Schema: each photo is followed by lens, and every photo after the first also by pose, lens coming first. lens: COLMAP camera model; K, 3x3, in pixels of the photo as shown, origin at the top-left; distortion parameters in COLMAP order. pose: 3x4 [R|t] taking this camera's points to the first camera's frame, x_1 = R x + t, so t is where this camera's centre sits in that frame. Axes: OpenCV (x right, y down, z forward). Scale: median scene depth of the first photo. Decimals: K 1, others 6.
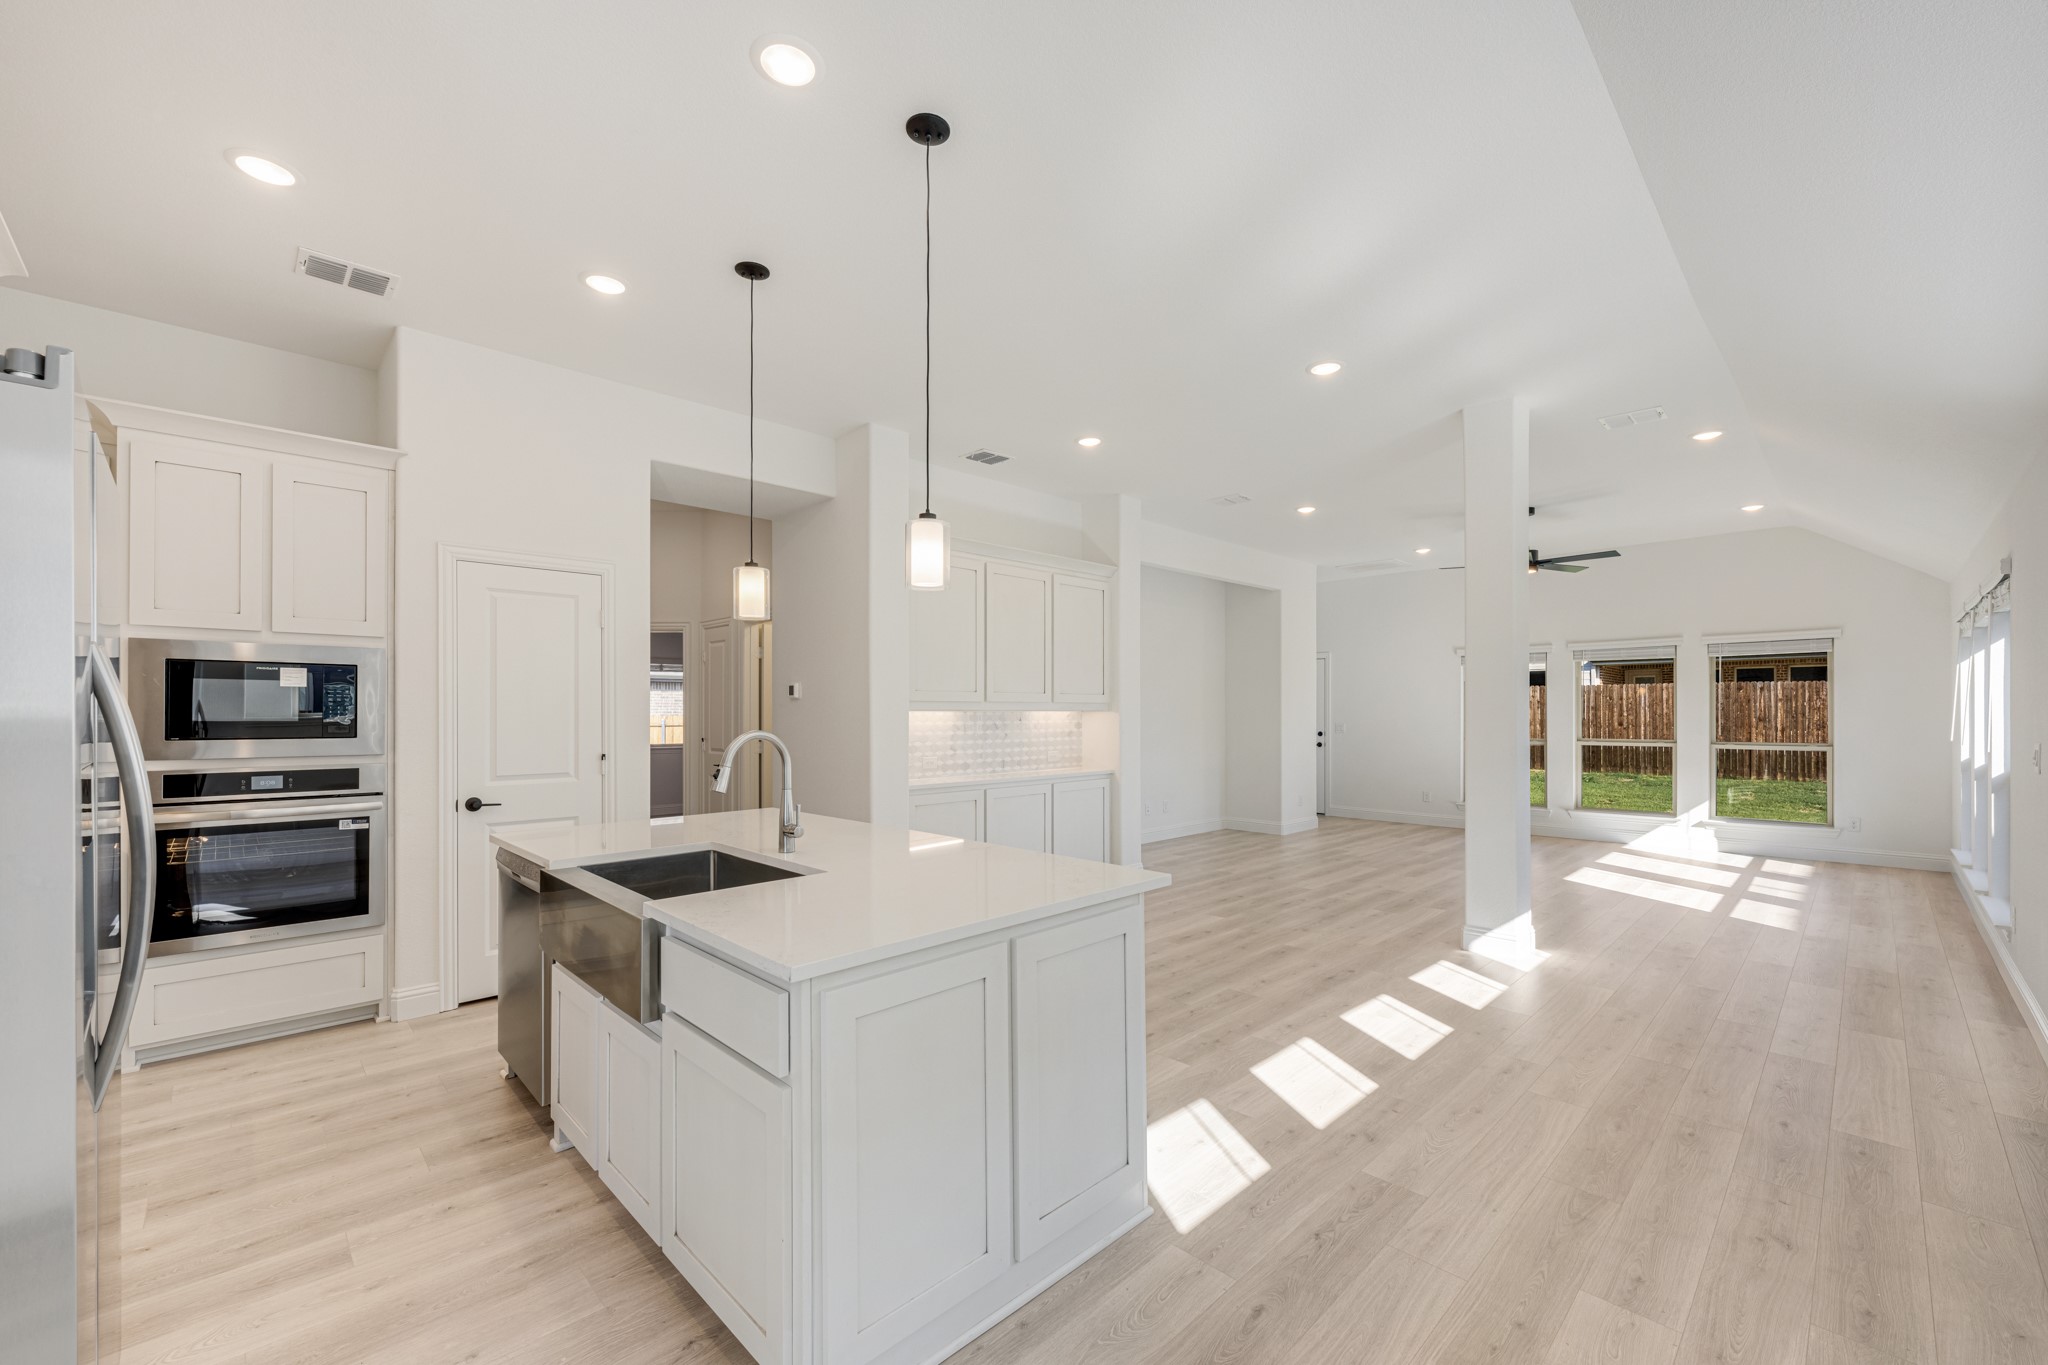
lens RADIAL K [[828.0, 0, 1029.6], [0, 828.0, 713.6], [0, 0, 1]] dist [-0.008342, 0.000400]
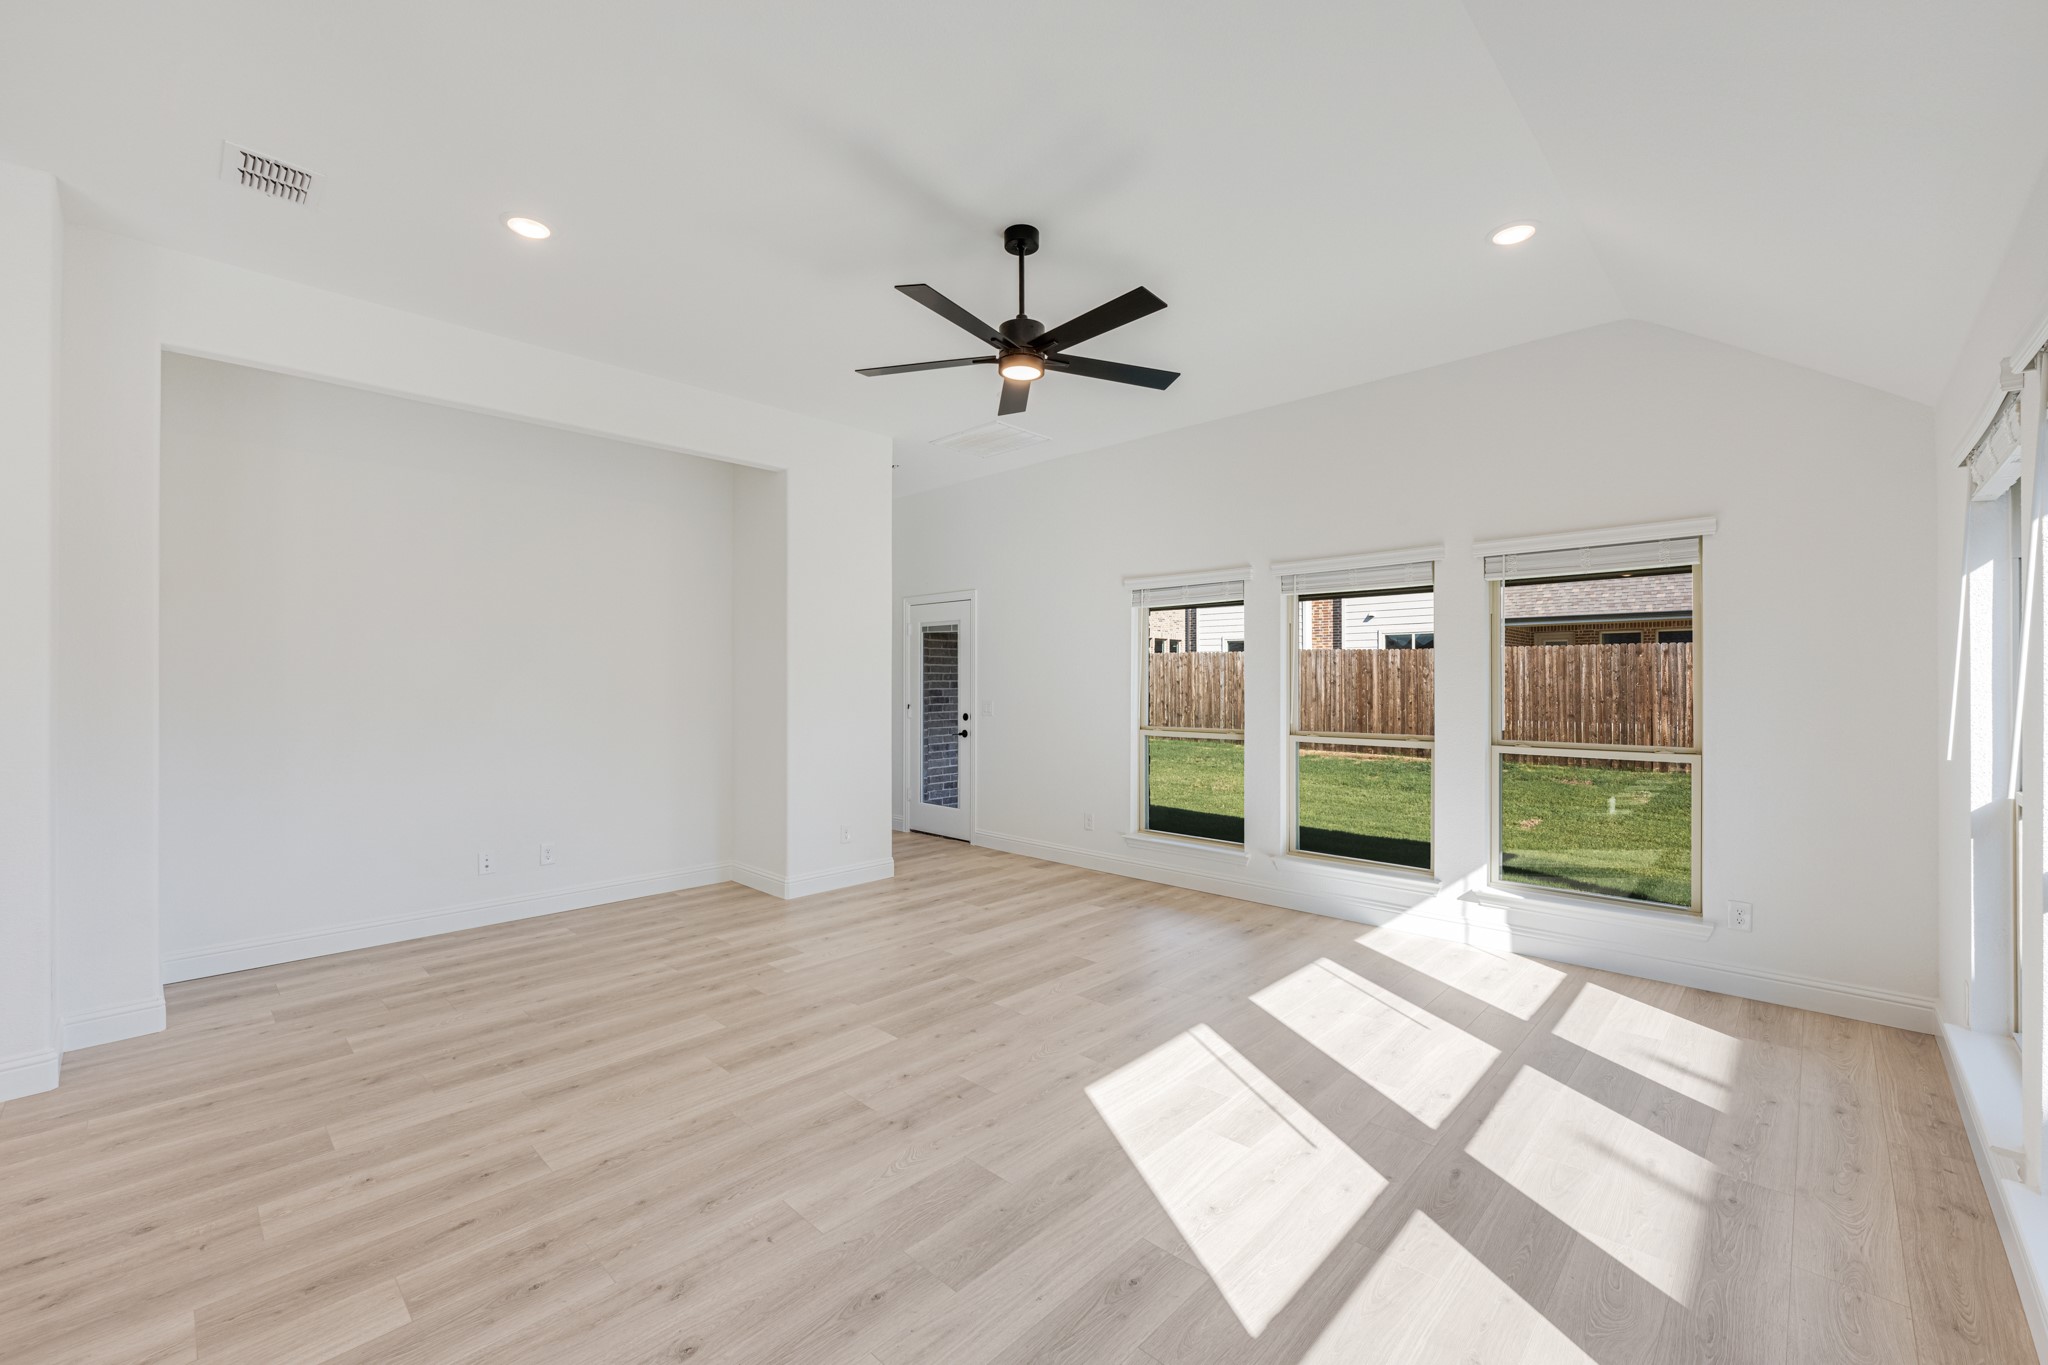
lens RADIAL K [[828.0, 0, 1028.5], [0, 828.0, 686.6], [0, 0, 1]] dist [-0.008342, 0.000400]
pose [[0.999470, 0.002684, 0.032450, 0.437172], [-0.002940, 0.999965, 0.007833, -0.004755], [-0.032428, -0.007925, 0.999443, 0.407884]]
